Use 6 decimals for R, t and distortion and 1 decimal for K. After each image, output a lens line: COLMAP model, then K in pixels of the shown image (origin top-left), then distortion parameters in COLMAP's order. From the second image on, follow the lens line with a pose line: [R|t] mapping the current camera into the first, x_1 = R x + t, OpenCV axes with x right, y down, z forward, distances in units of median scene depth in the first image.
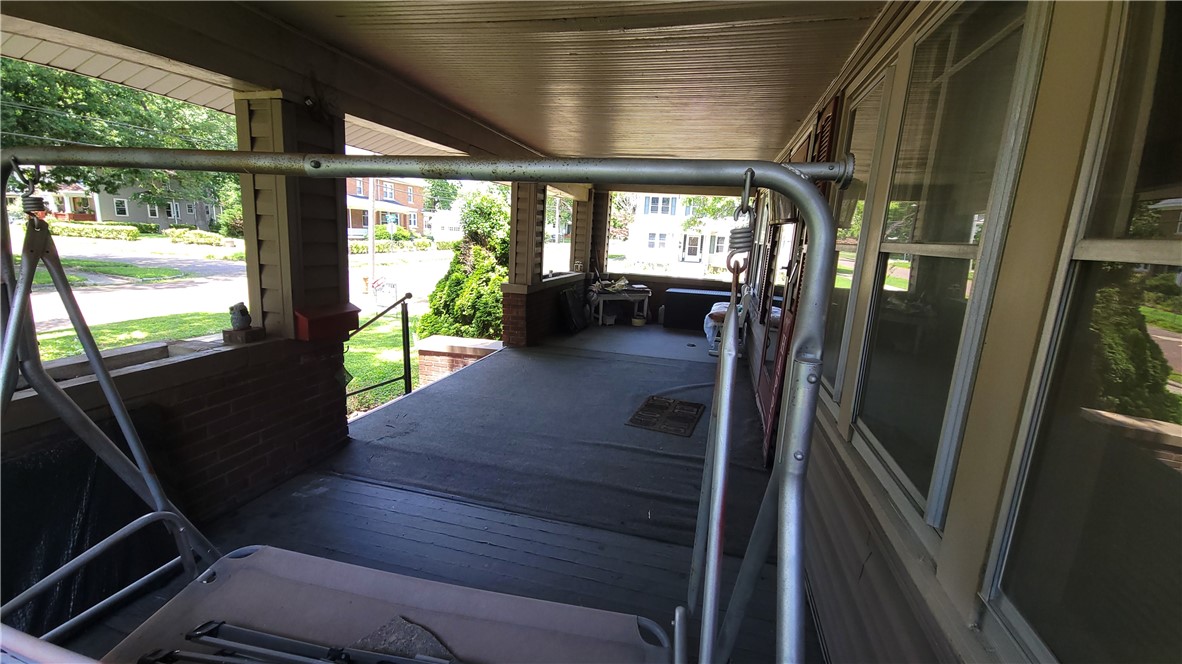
lens RADIAL K [[479.7, 0, 587.0], [0, 479.7, 327.1], [0, 0, 1]] dist [0.009058, 0.000054]
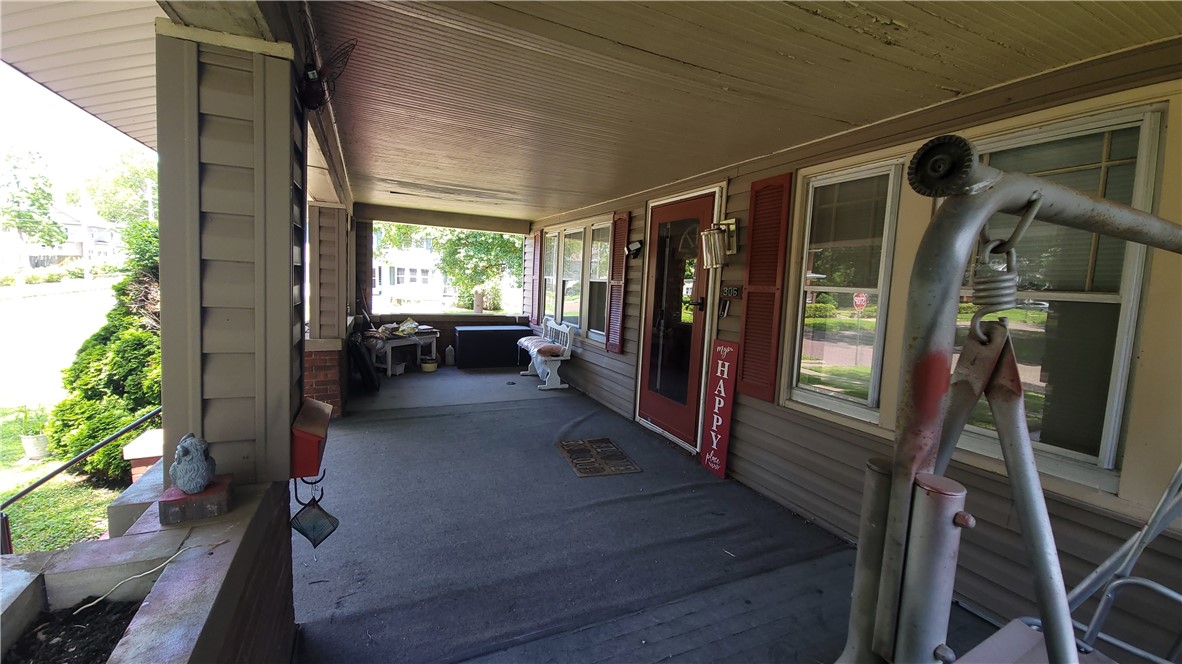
lens RADIAL K [[479.7, 0, 587.0], [0, 479.7, 327.1], [0, 0, 1]] dist [0.009058, 0.000054]
pose [[0.771535, -0.080800, 0.631035, -0.357209], [0.118753, 0.992759, -0.018077, -0.052501], [-0.625006, 0.088885, 0.775543, 0.176219]]
